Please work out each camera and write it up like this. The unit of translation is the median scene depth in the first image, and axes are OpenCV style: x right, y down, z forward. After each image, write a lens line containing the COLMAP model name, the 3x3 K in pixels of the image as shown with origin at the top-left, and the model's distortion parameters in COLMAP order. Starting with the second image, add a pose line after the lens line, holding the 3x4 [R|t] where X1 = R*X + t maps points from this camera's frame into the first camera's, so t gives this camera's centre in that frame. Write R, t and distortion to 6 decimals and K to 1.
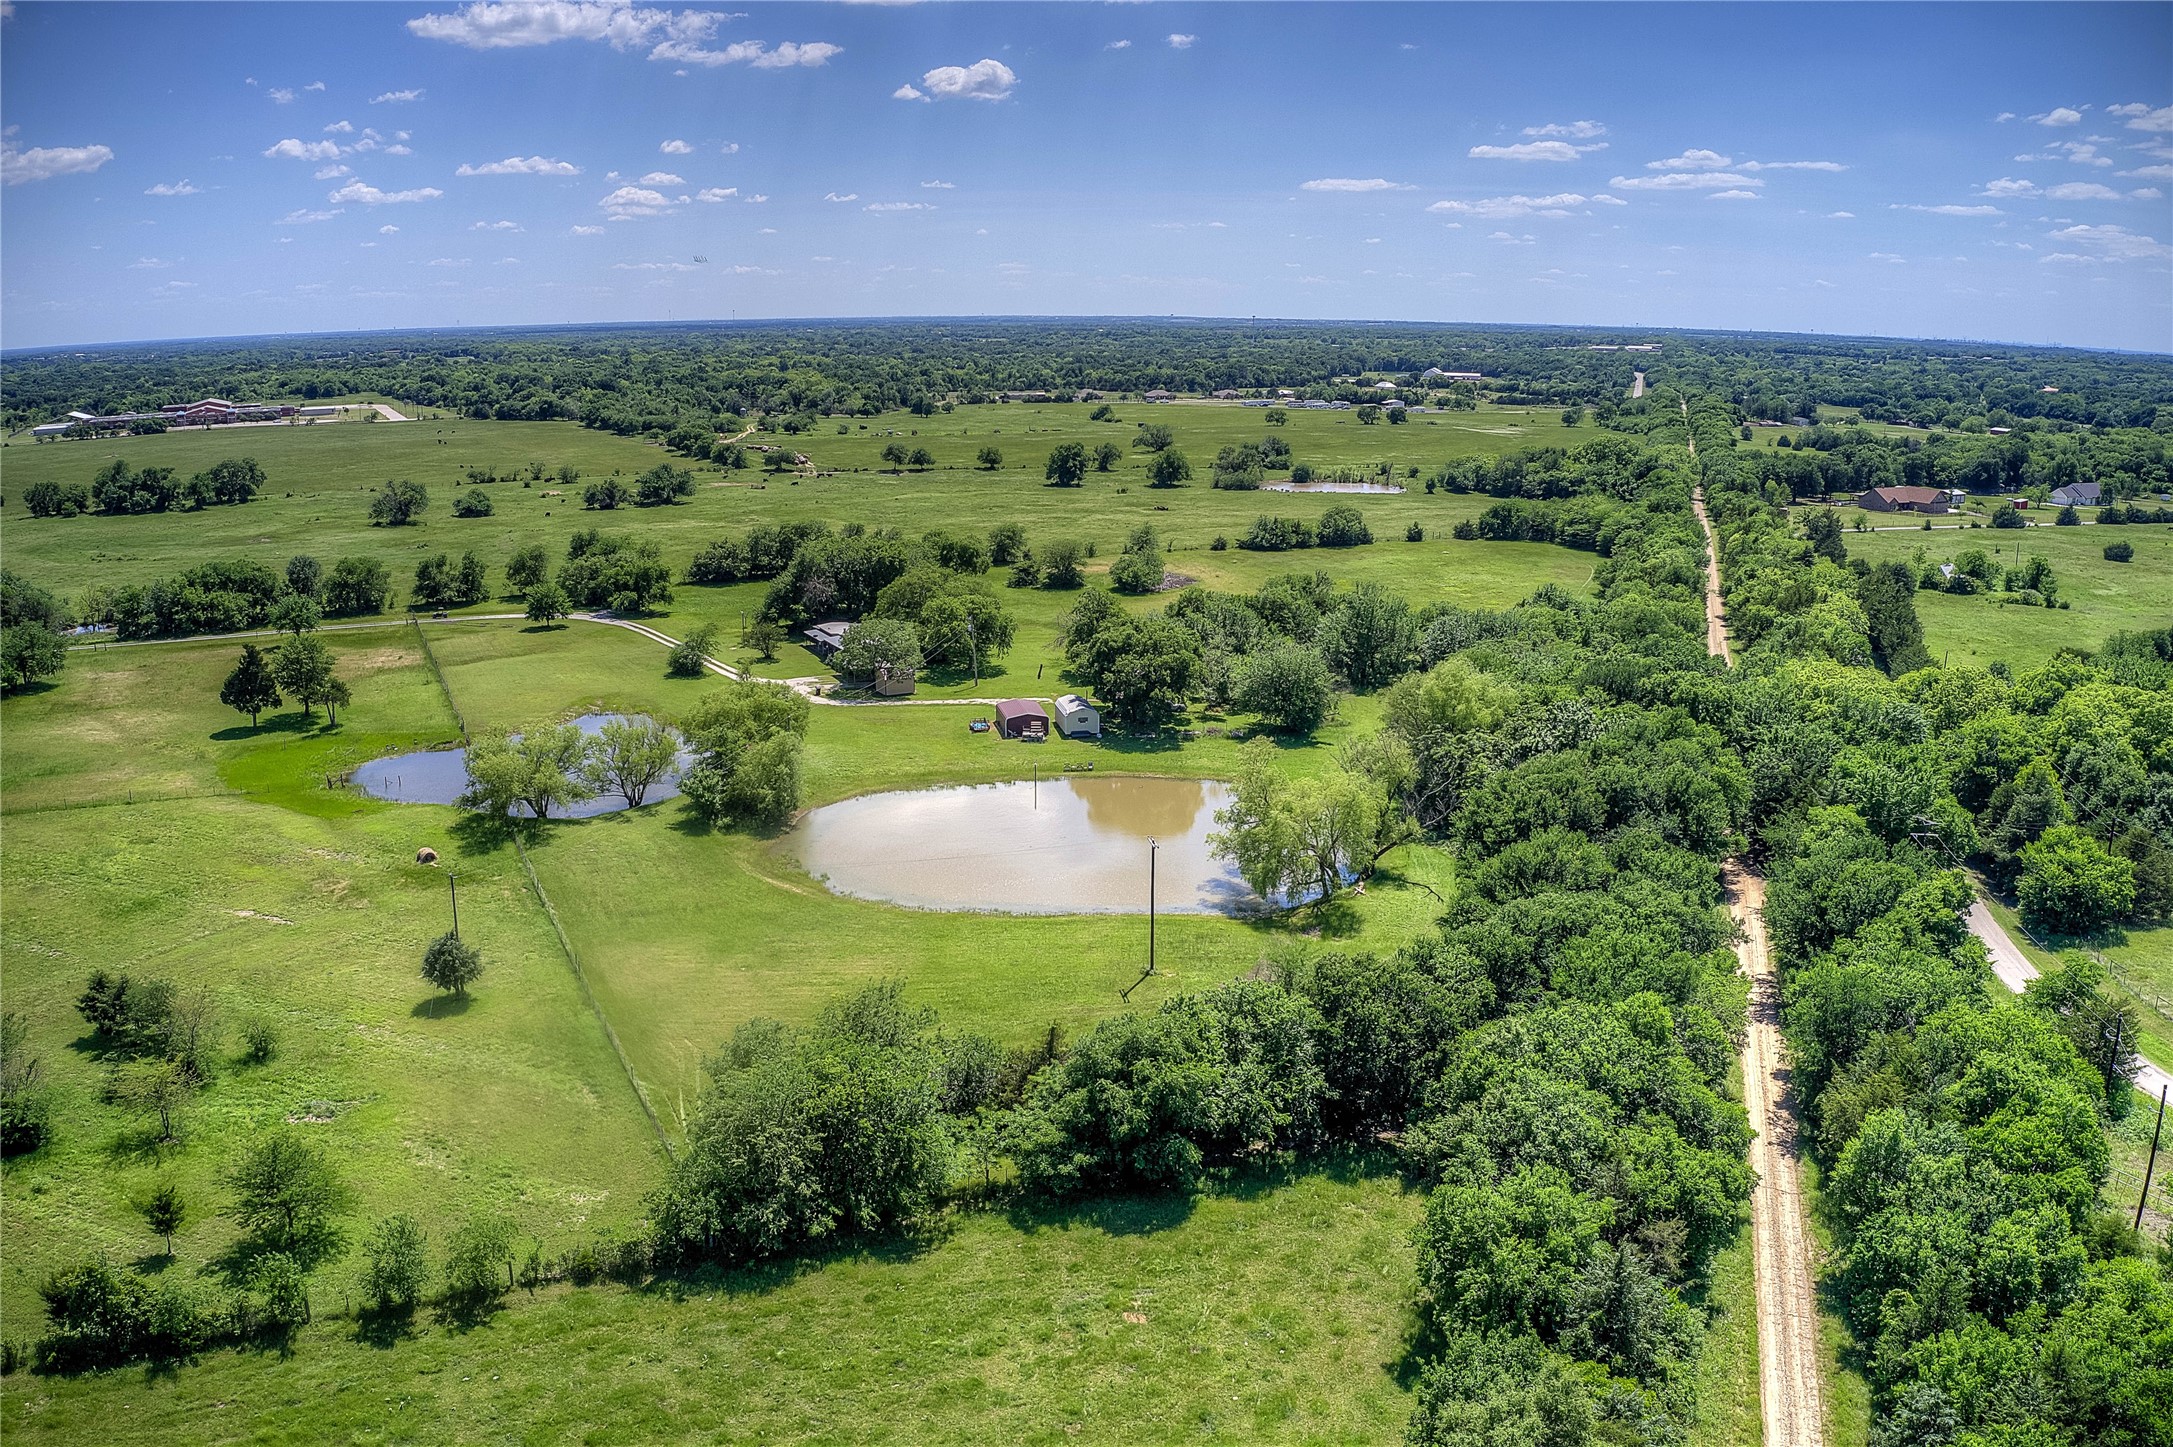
lens RADIAL K [[1716.7, 0, 1071.2], [0, 1716.7, 708.1], [0, 0, 1]] dist [-0.186565, 0.030429]
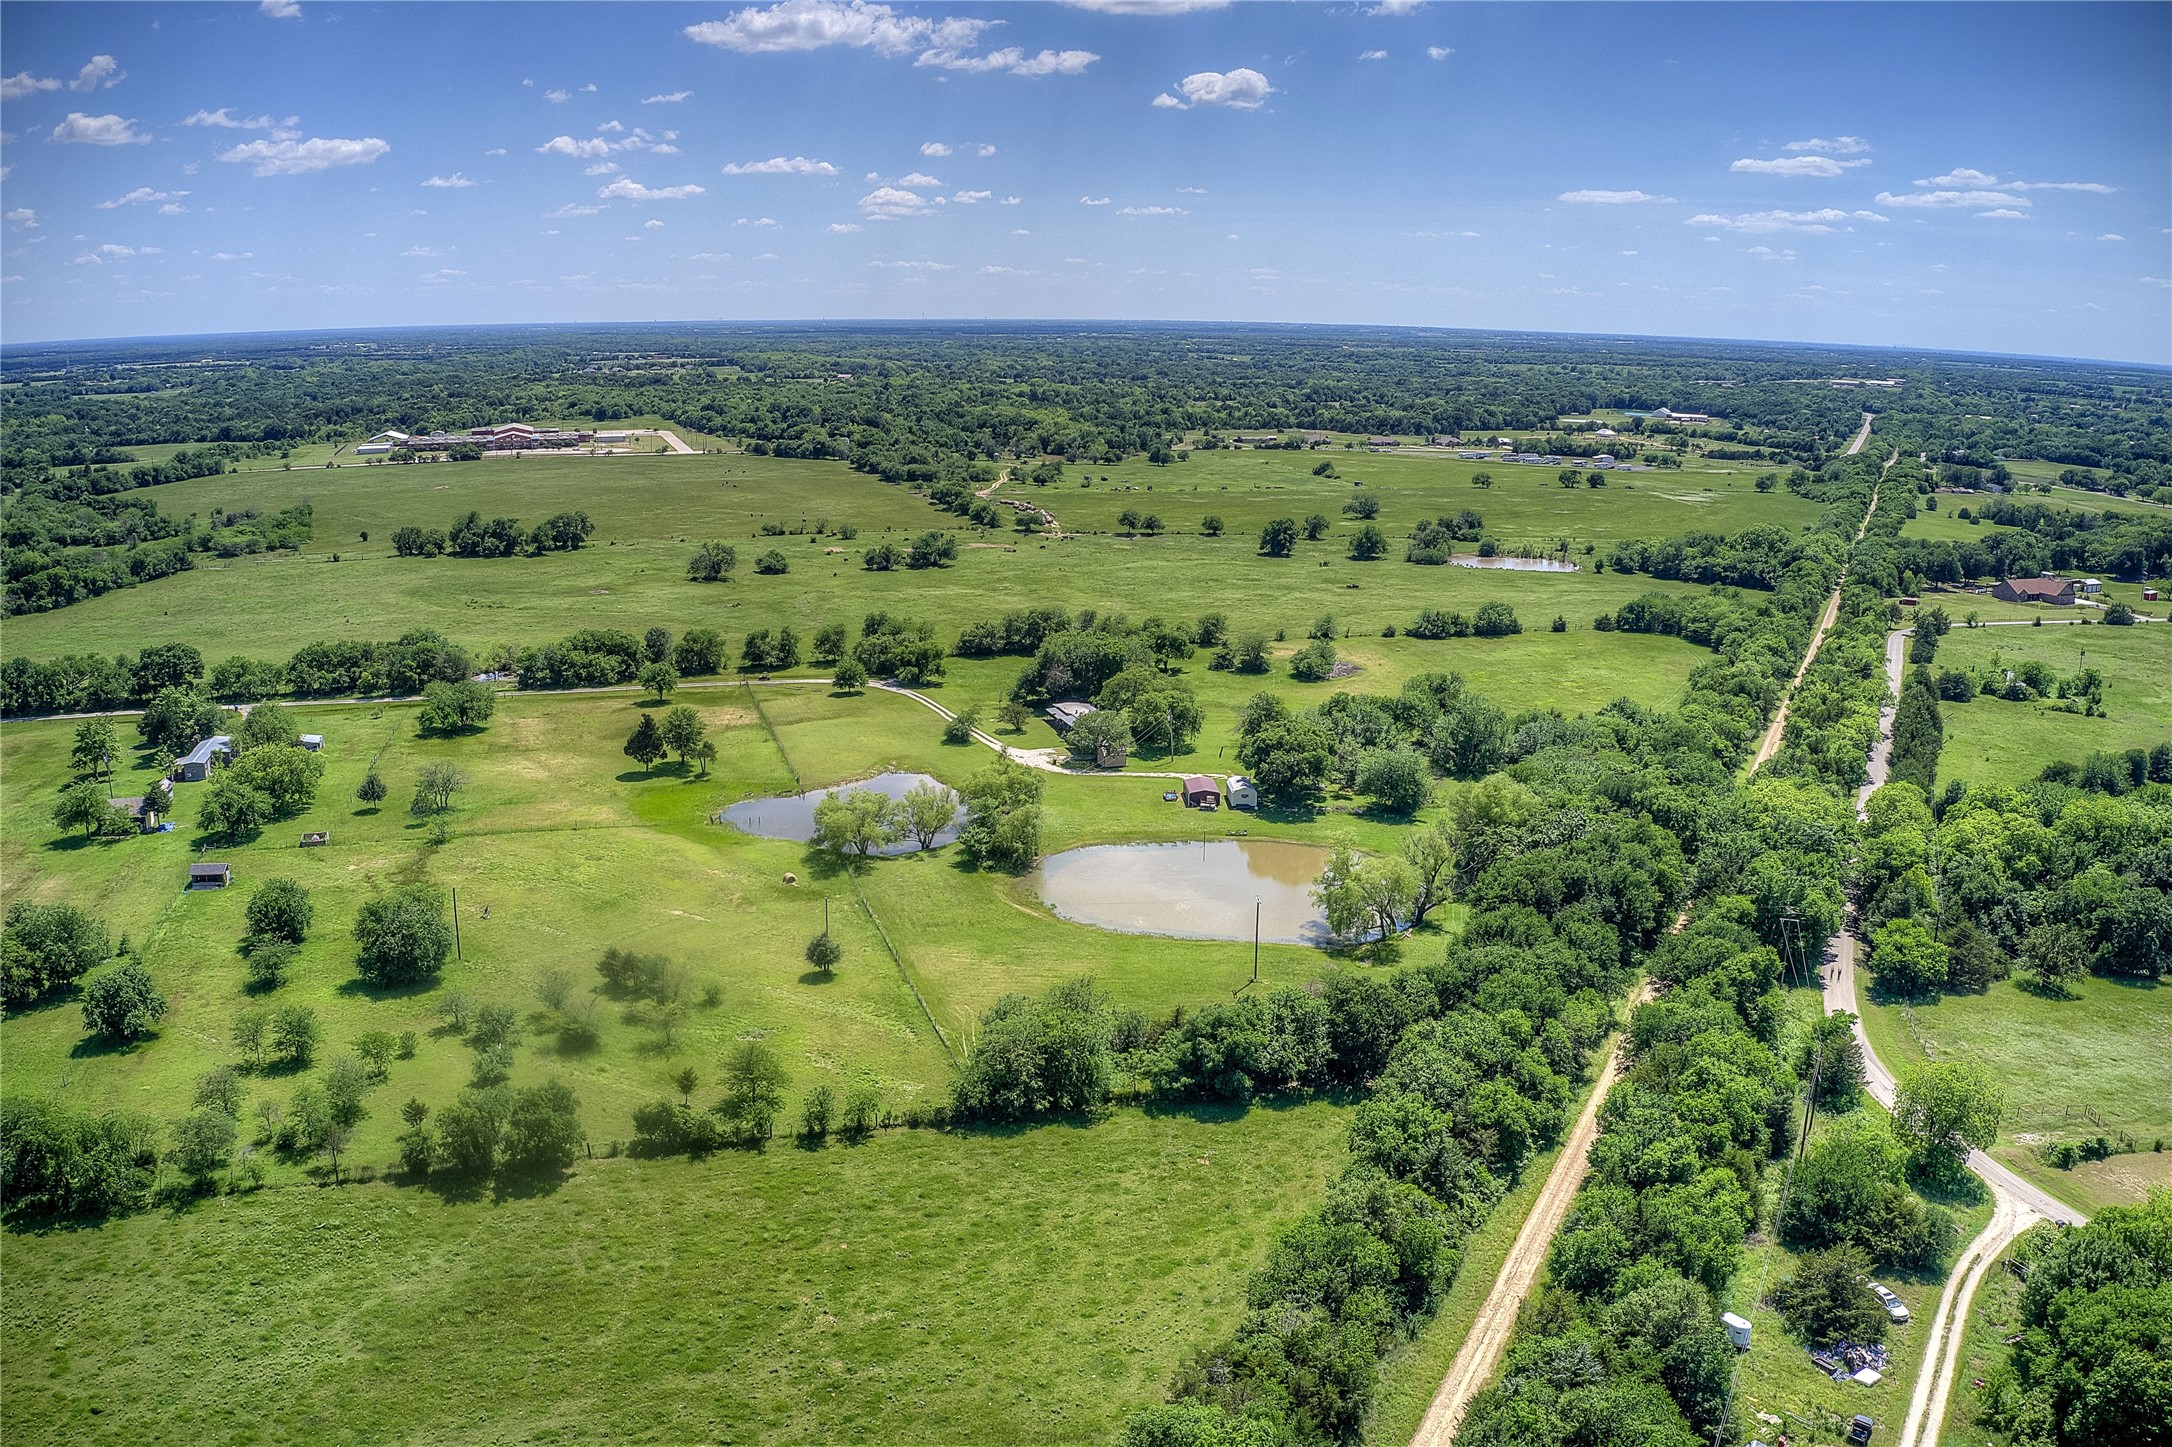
lens RADIAL K [[1715.9, 0, 1074.8], [0, 1715.9, 705.0], [0, 0, 1]] dist [-0.186565, 0.030429]
pose [[0.990041, 0.041026, -0.134669, 0.033741], [-0.041485, 0.999139, -0.000601, -0.037362], [0.134528, 0.006182, 0.990890, -0.237314]]
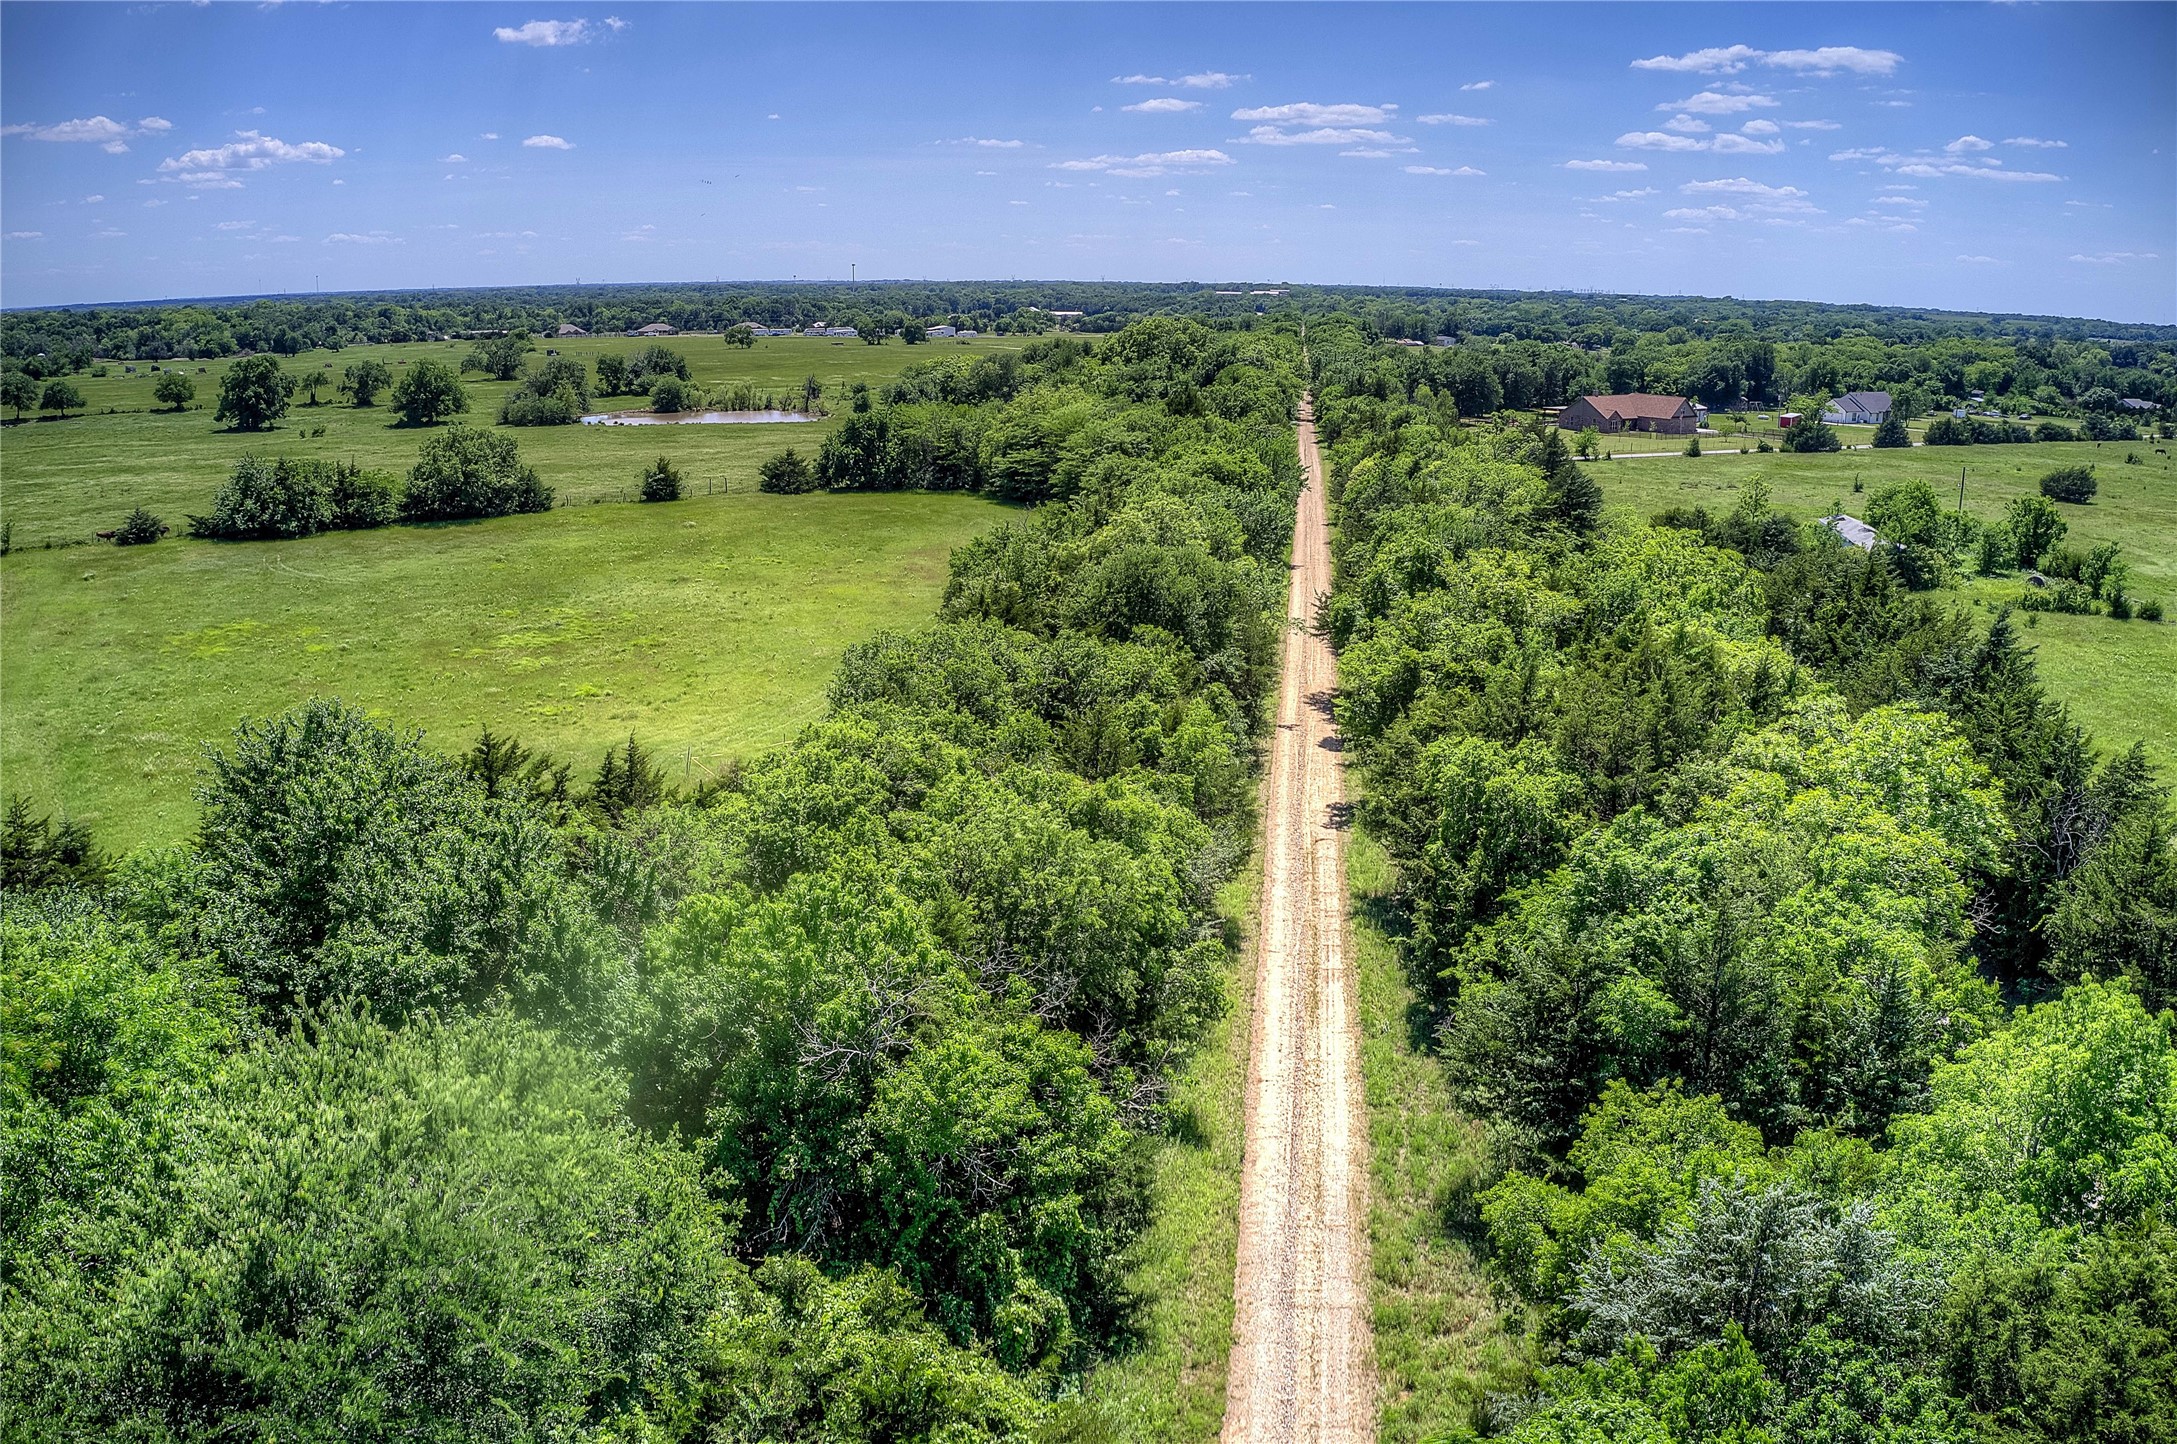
lens RADIAL K [[1719.9, 0, 1049.3], [0, 1719.9, 719.9], [0, 0, 1]] dist [-0.186565, 0.030429]
pose [[0.981139, -0.044338, 0.188149, 0.247434], [0.039485, 0.998786, 0.029467, -0.056615], [-0.189227, -0.021482, 0.981698, 0.617366]]
